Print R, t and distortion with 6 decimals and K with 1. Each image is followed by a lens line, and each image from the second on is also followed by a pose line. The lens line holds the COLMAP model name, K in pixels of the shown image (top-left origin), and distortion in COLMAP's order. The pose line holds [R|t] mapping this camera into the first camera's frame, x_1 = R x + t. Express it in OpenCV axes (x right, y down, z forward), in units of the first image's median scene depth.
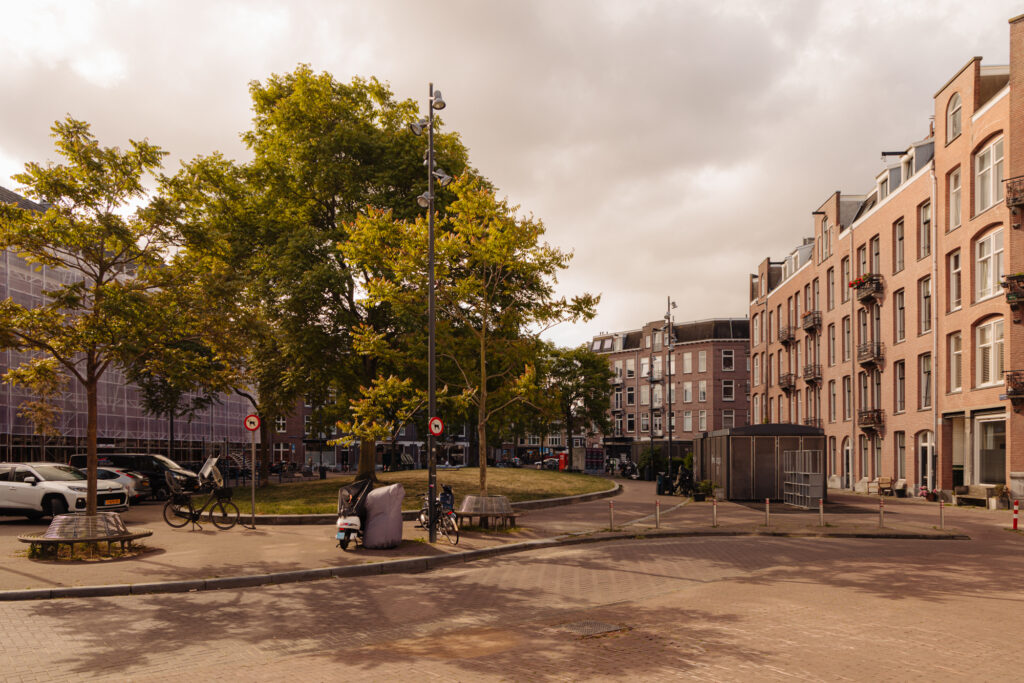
lens RADIAL K [[765.3, 0, 512.0], [0, 765.3, 341.5], [0, 0, 1]] dist [0.001004, 0.001269]
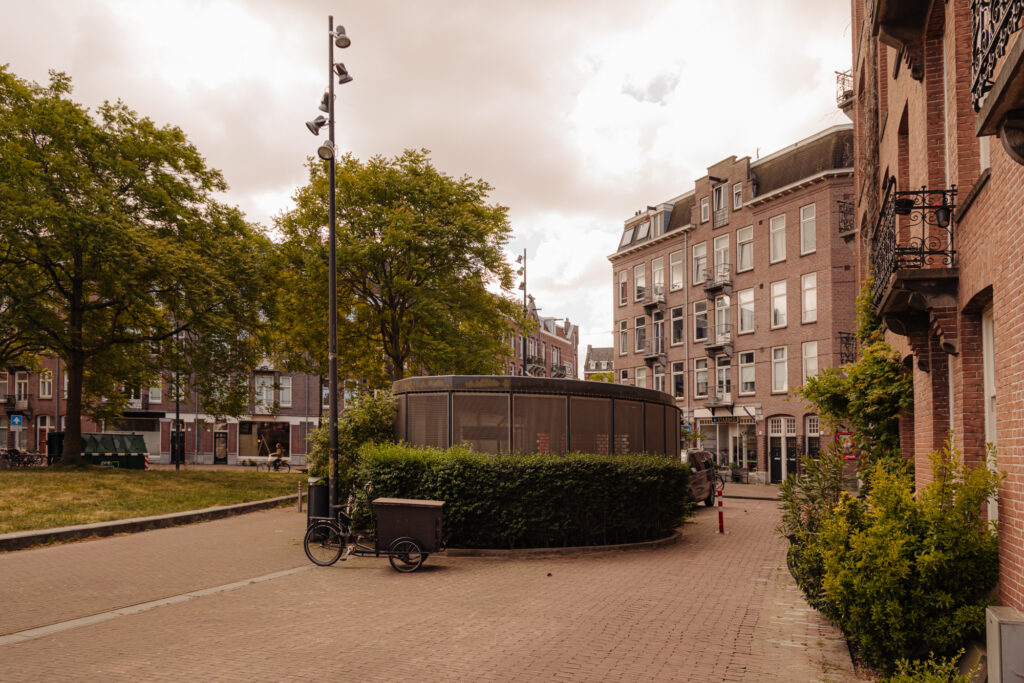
lens RADIAL K [[765.3, 0, 512.0], [0, 765.3, 341.5], [0, 0, 1]] dist [0.001004, 0.001269]
pose [[0.951628, -0.026537, -0.306103, 0.207189], [0.029087, 0.999570, 0.003770, 0.077381], [0.305872, -0.012491, 0.951991, 0.507833]]
